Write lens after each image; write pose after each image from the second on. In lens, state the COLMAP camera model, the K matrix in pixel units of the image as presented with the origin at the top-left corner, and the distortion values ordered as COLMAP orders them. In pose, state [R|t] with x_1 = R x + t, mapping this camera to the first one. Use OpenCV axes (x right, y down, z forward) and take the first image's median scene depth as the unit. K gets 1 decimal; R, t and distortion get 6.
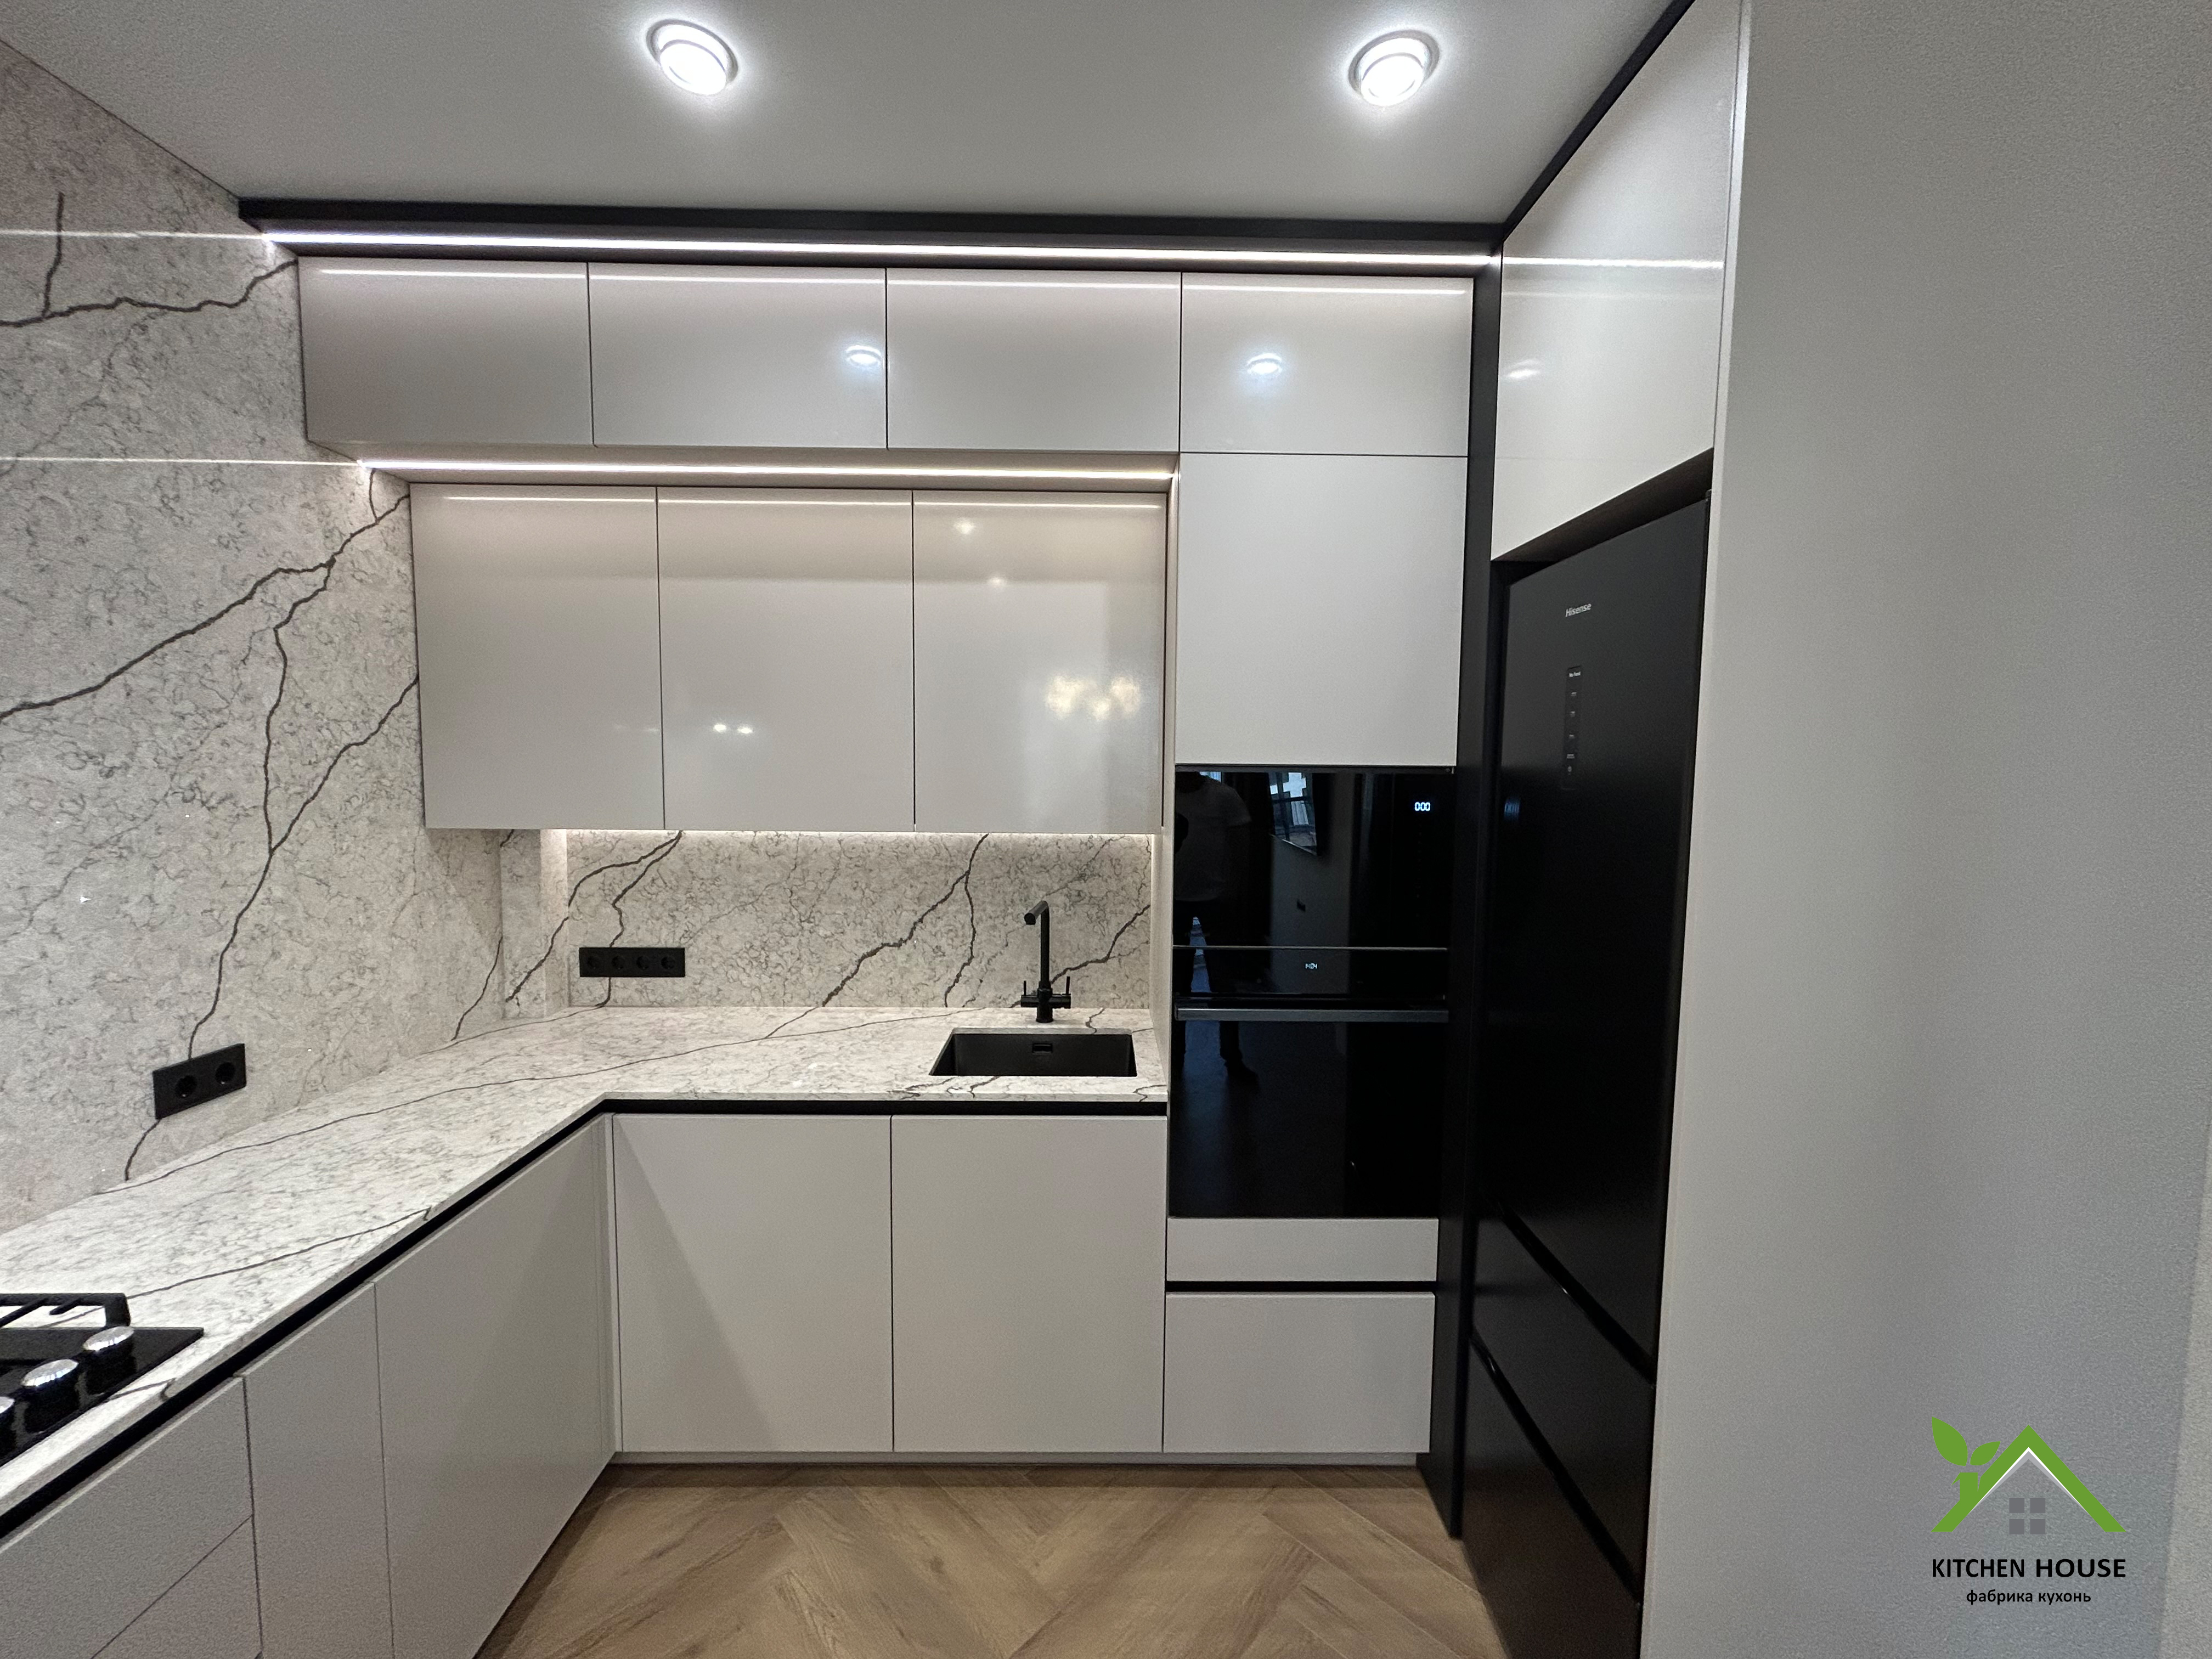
lens RADIAL K [[887.2, 0, 1104.6], [0, 887.2, 826.4], [0, 0, 1]] dist [0.001612, -0.000536]
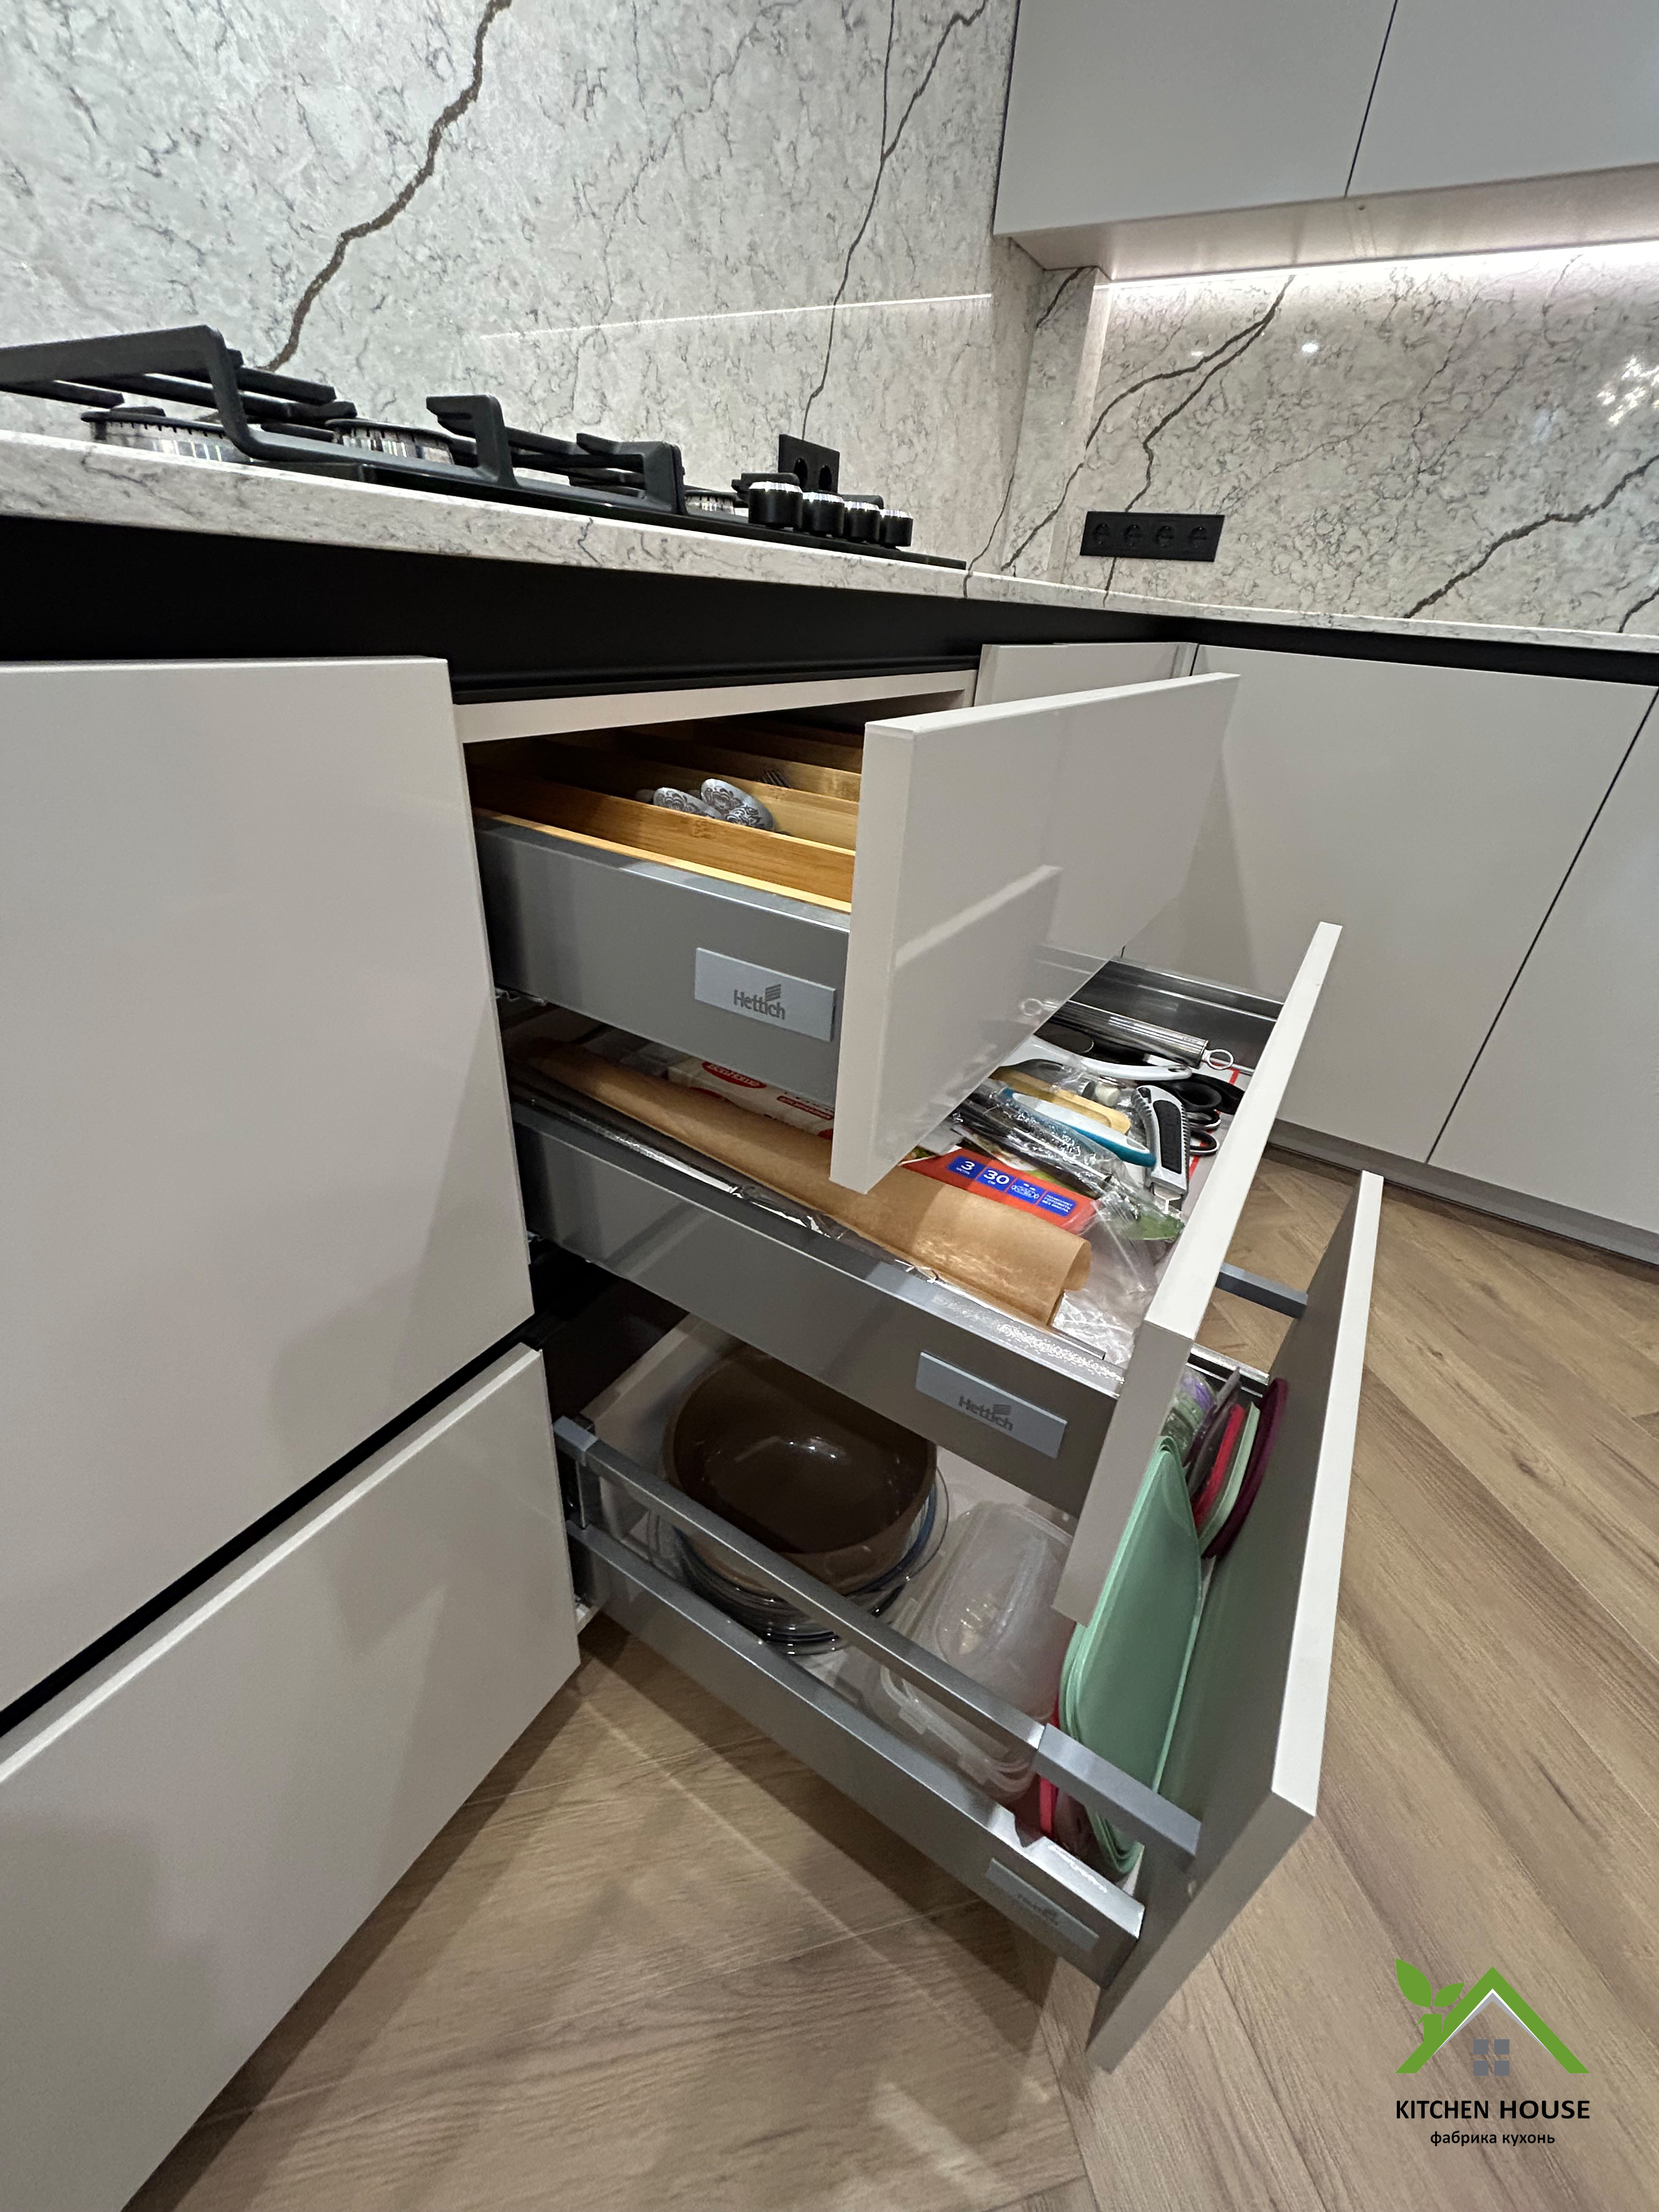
lens RADIAL K [[887.2, 0, 829.2], [0, 887.2, 1108.7], [0, 0, 1]] dist [0.001612, -0.000536]
pose [[0.843756, 0.310920, -0.437498, -0.334708], [-0.097186, 0.890152, 0.445179, 0.338273], [0.527855, -0.333104, 0.781288, 0.108962]]
